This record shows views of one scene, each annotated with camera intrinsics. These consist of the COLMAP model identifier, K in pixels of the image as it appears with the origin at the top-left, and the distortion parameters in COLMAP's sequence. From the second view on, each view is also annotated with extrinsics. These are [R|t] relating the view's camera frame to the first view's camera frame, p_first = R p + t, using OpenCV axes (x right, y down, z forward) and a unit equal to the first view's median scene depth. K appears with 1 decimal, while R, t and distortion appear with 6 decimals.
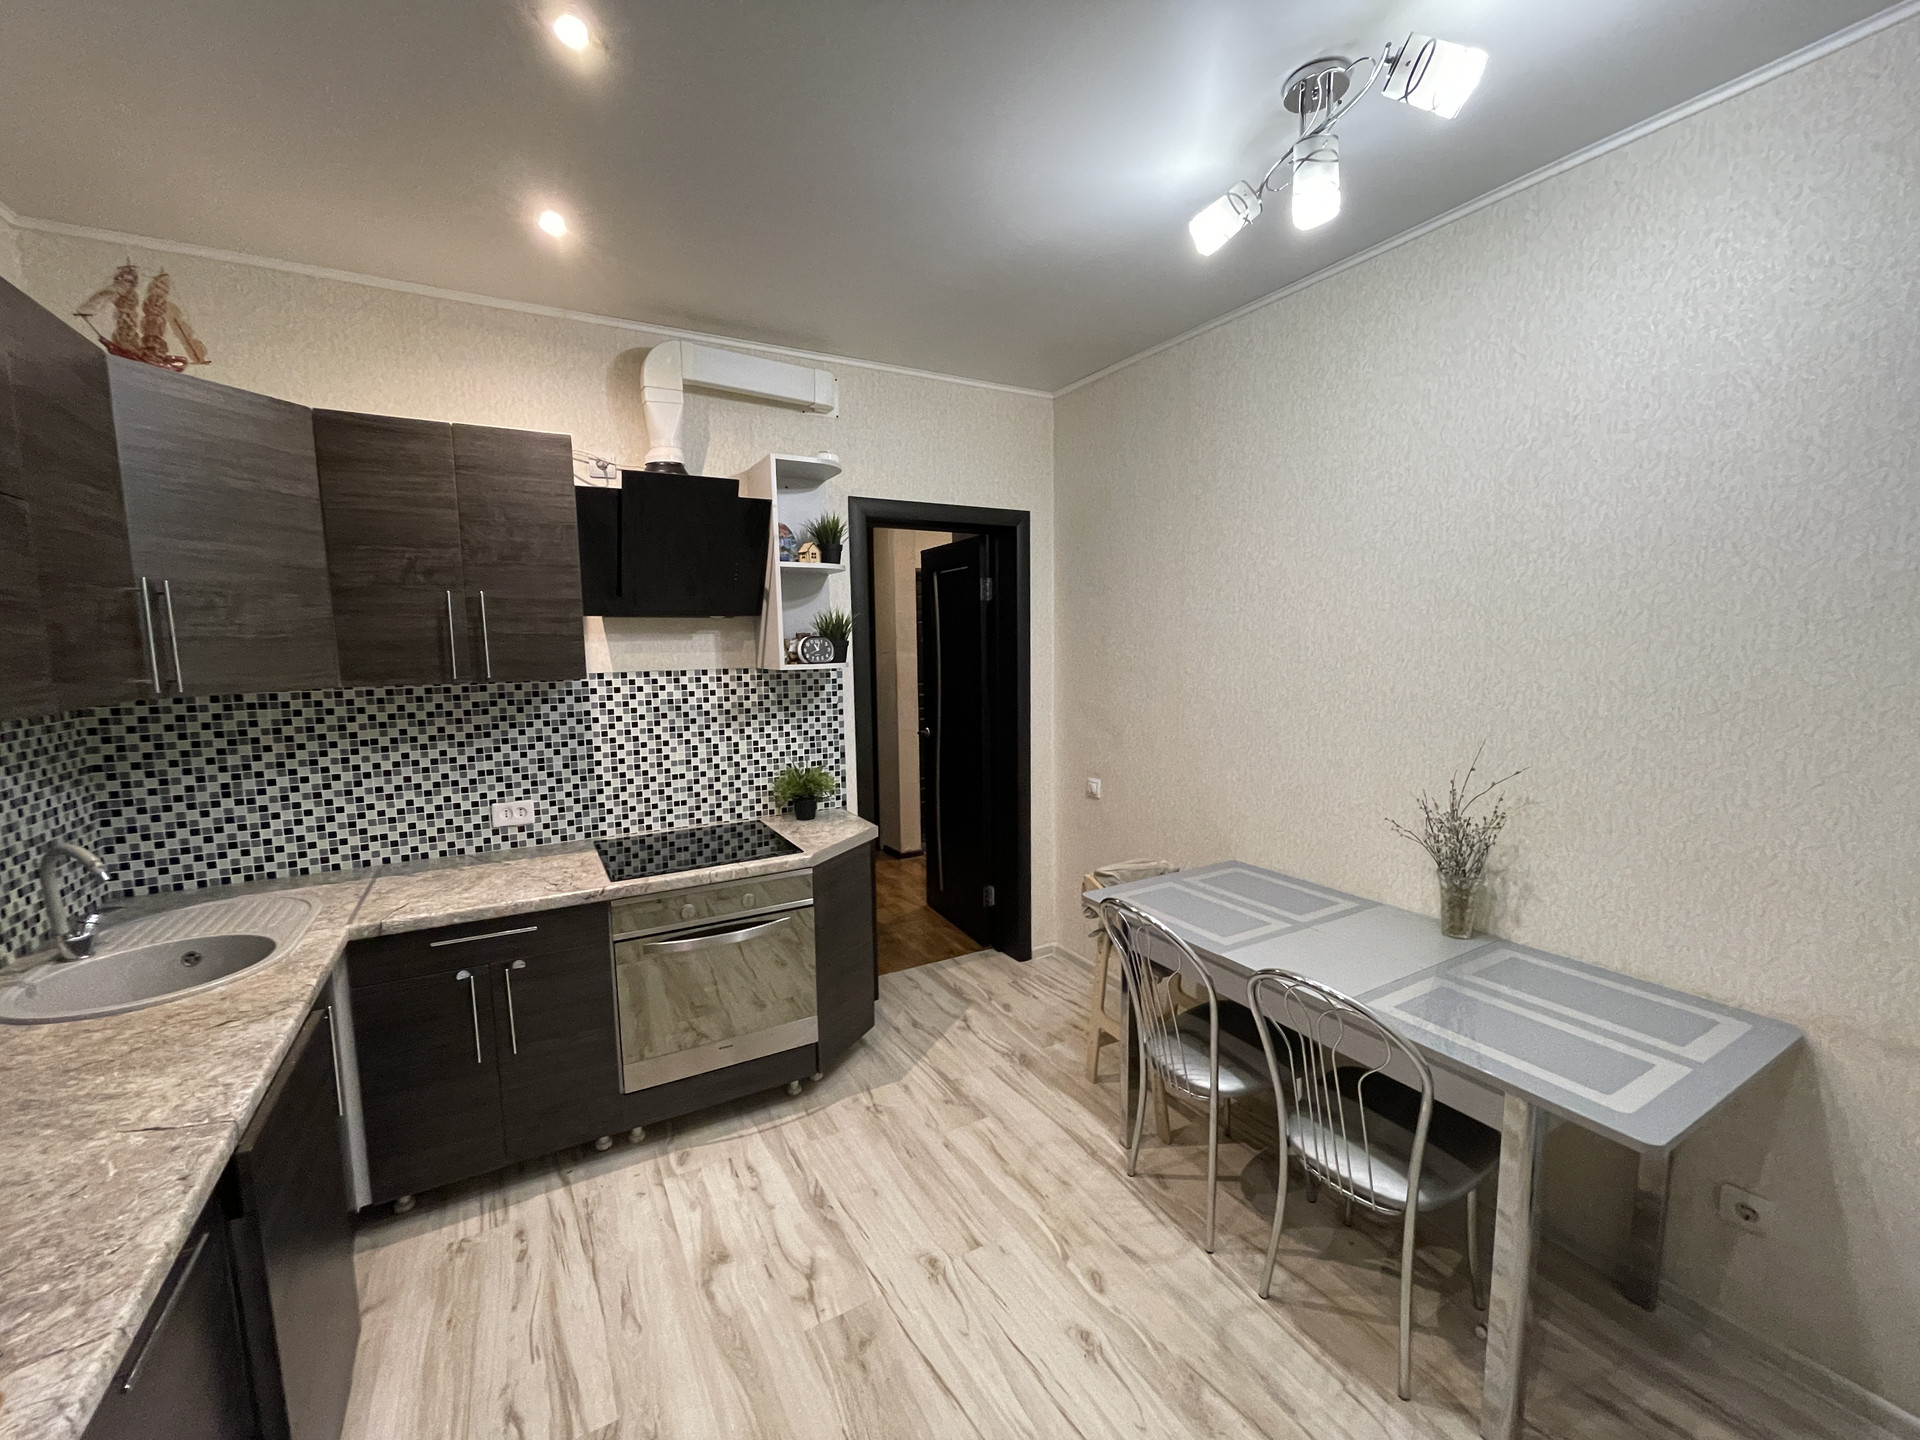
lens RADIAL K [[771.8, 0, 945.0], [0, 771.8, 733.7], [0, 0, 1]] dist [-0.003310, 0.001922]
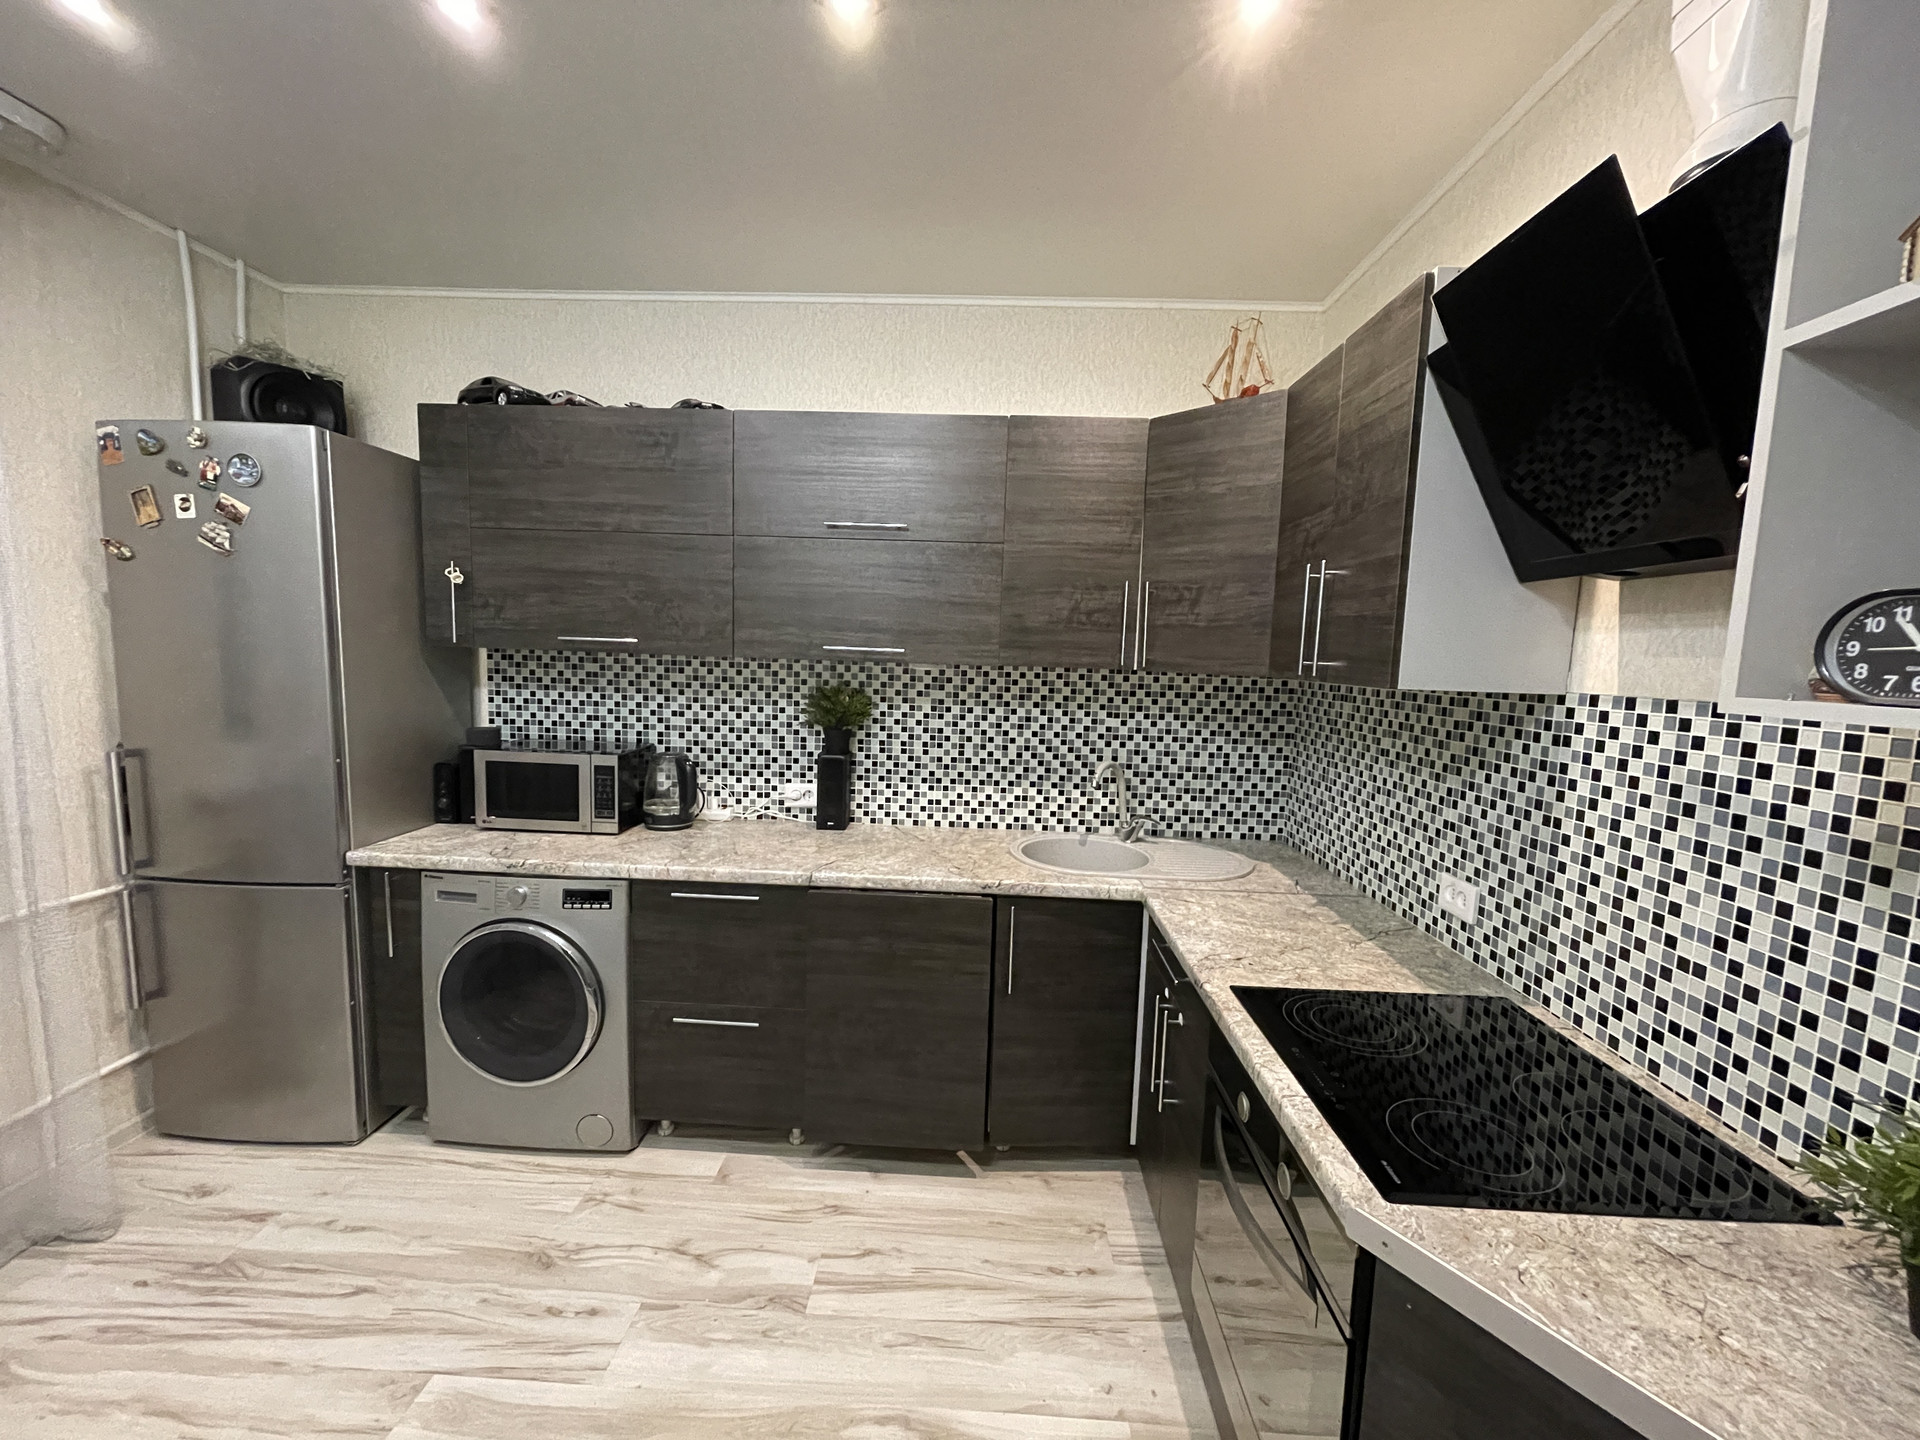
lens RADIAL K [[771.8, 0, 947.9], [0, 771.8, 734.4], [0, 0, 1]] dist [-0.003310, 0.001922]
pose [[-0.520129, 0.091231, -0.849201, 0.201257], [-0.130828, 0.974034, 0.184774, -0.093840], [0.844008, 0.207206, -0.494688, 0.928984]]
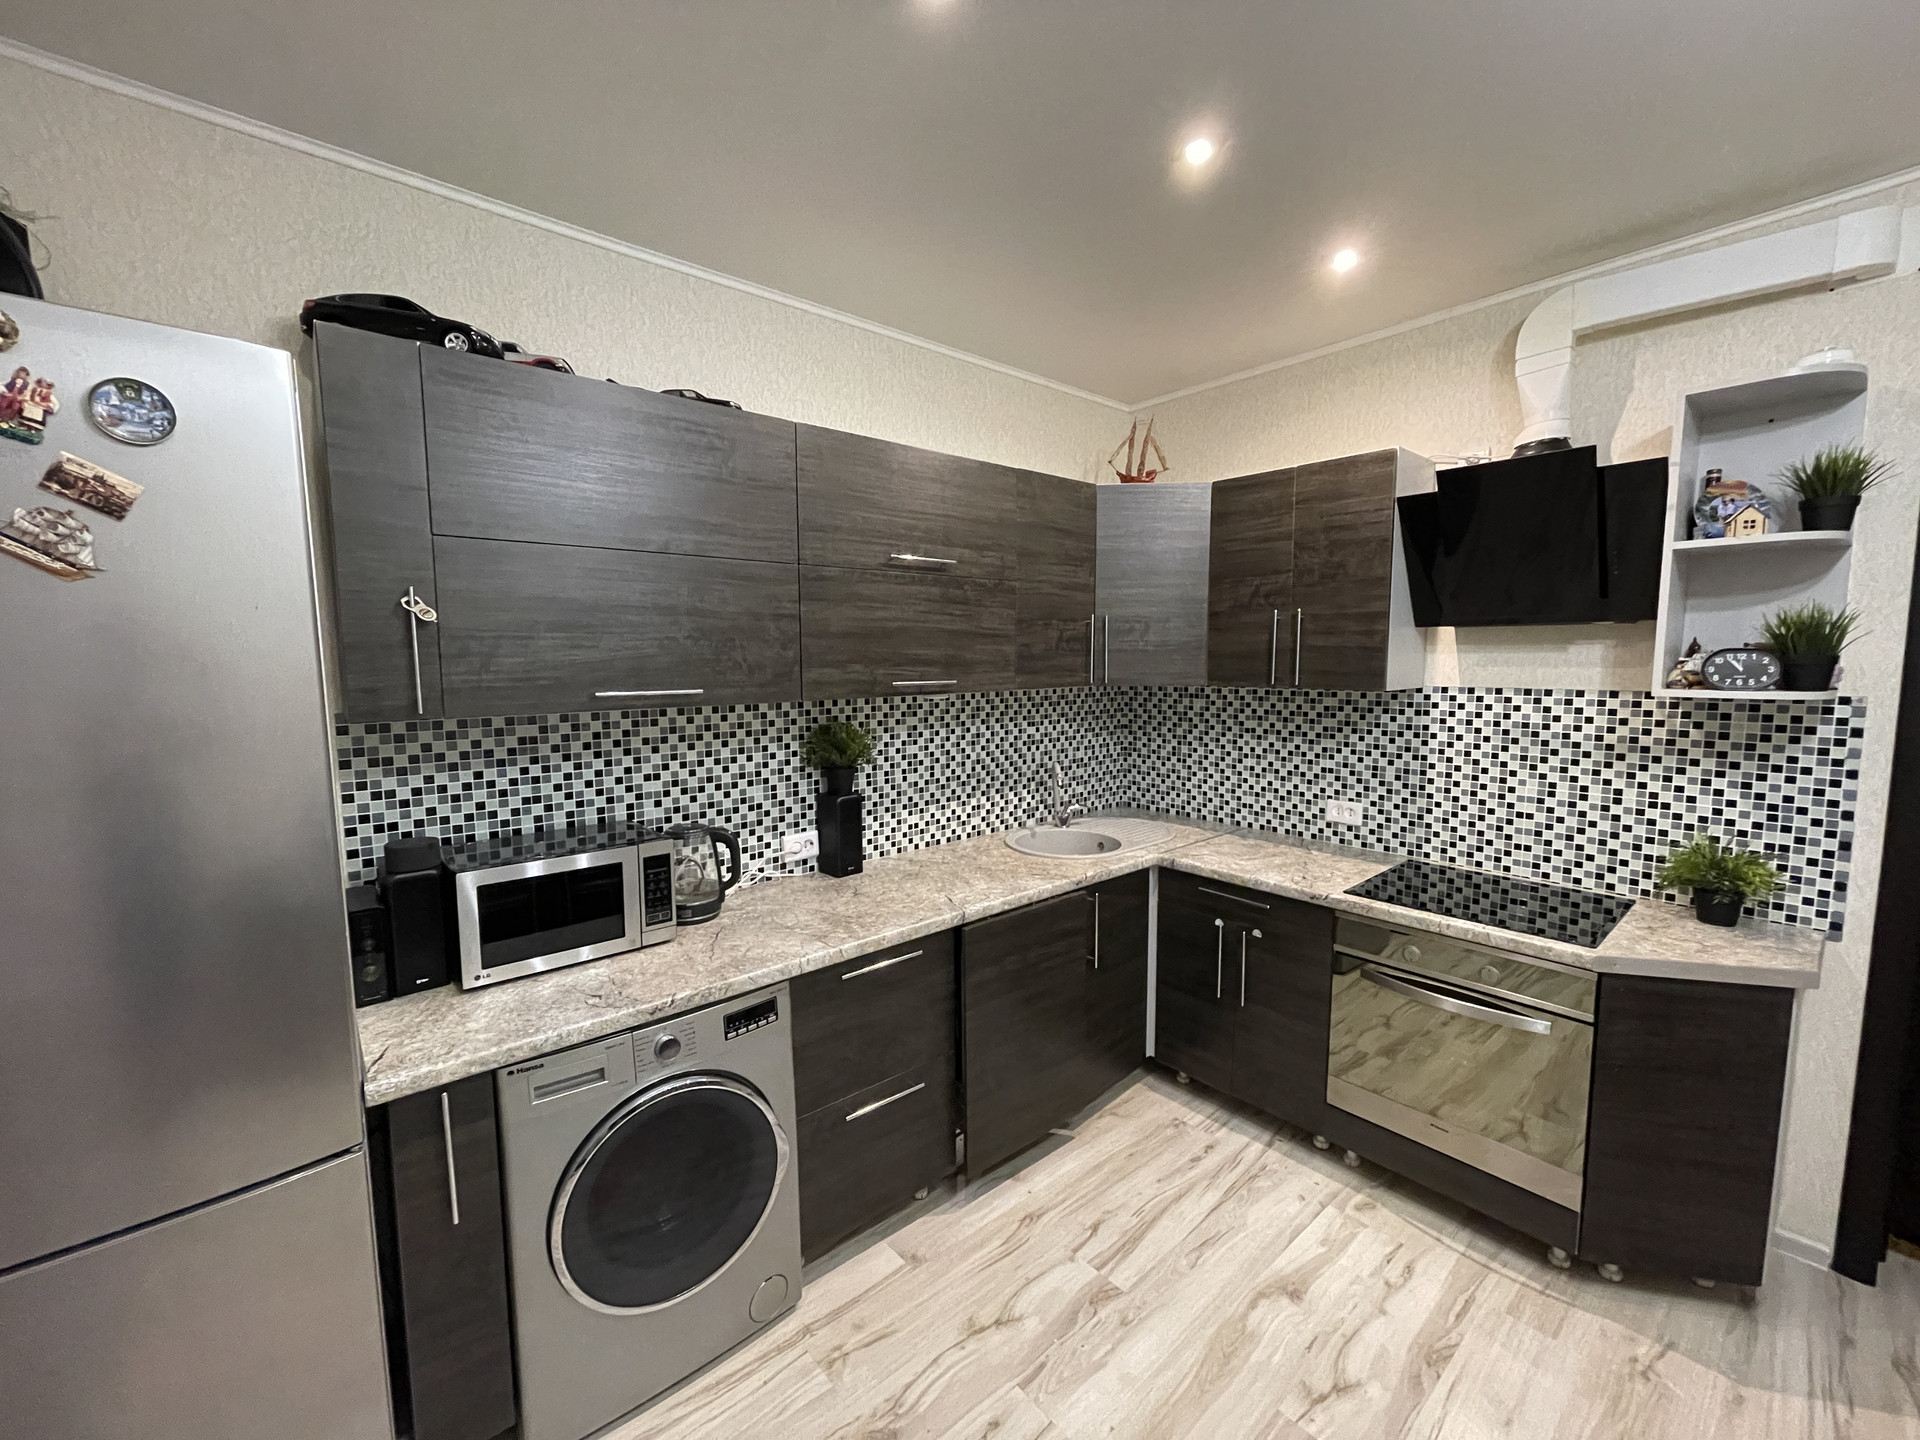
lens RADIAL K [[771.8, 0, 963.5], [0, 771.8, 734.3], [0, 0, 1]] dist [-0.003310, 0.001922]
pose [[0.199460, 0.114255, -0.973222, 0.367483], [-0.116434, 0.988907, 0.092233, -0.041063], [0.972964, 0.094920, 0.210550, 0.246686]]
